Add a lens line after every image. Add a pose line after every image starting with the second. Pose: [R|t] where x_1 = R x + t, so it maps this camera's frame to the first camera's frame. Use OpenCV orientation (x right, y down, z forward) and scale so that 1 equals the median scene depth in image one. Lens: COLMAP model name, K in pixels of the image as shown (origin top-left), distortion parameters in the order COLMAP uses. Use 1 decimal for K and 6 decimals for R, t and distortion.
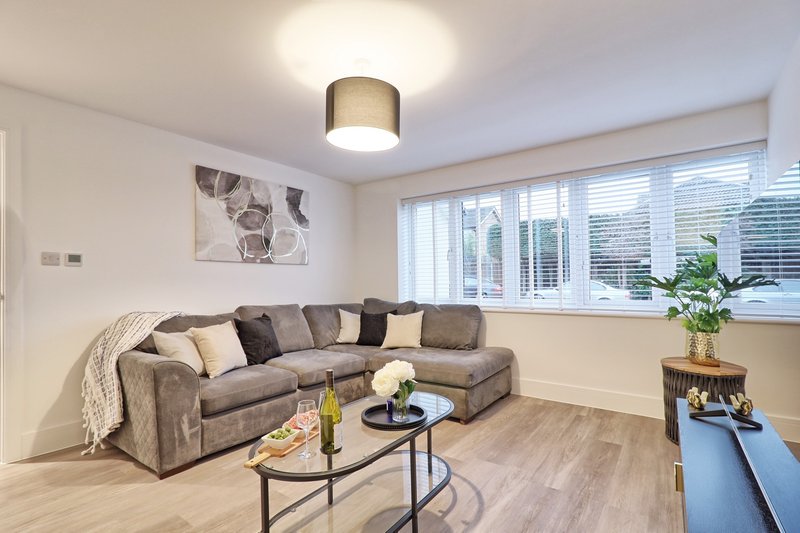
lens RADIAL K [[381.3, 0, 394.1], [0, 381.3, 281.0], [0, 0, 1]] dist [0.001831, 0.007332]
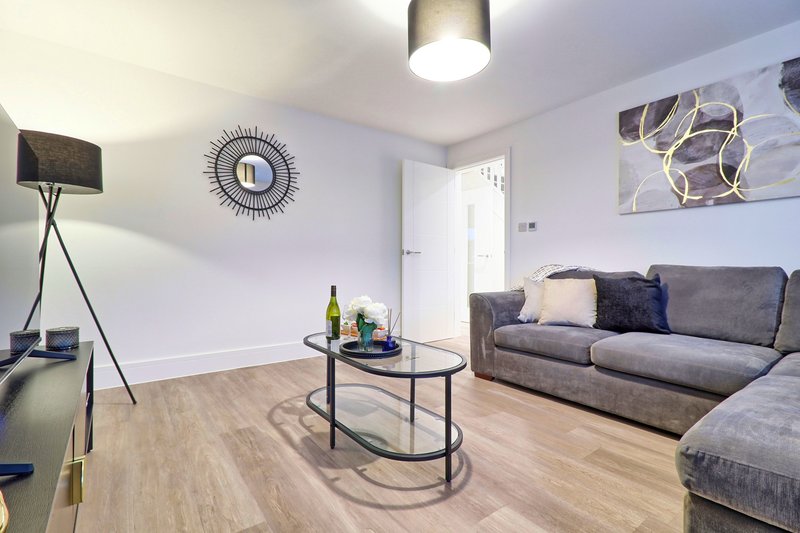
lens RADIAL K [[381.3, 0, 405.3], [0, 381.3, 270.4], [0, 0, 1]] dist [0.001831, 0.007332]
pose [[-0.277627, 0.021551, -0.960447, 0.482774], [0.003529, 0.999764, 0.021413, 0.055402], [0.960682, 0.002555, -0.277638, 0.679772]]
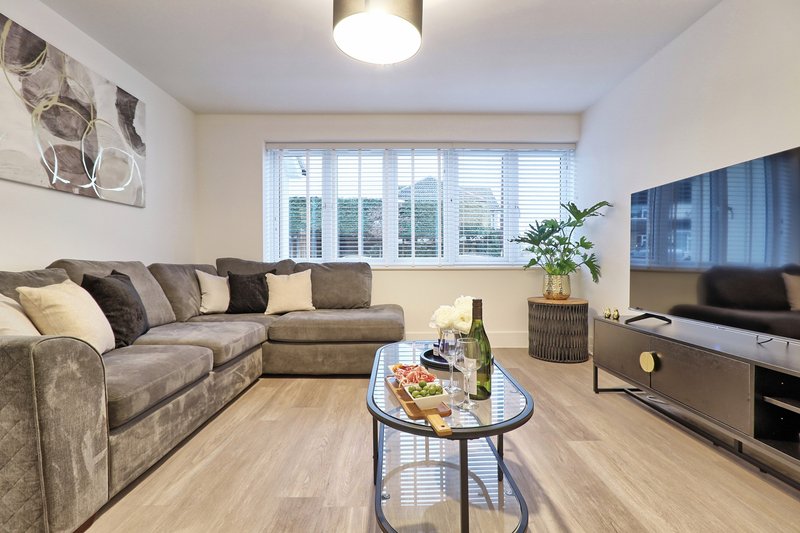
lens RADIAL K [[381.3, 0, 397.5], [0, 381.3, 267.1], [0, 0, 1]] dist [0.001831, 0.007332]
pose [[0.801146, -0.003556, 0.598459, -0.319287], [-0.008469, 0.999815, 0.017278, 0.059667], [-0.598409, -0.018911, 0.800967, 0.177966]]
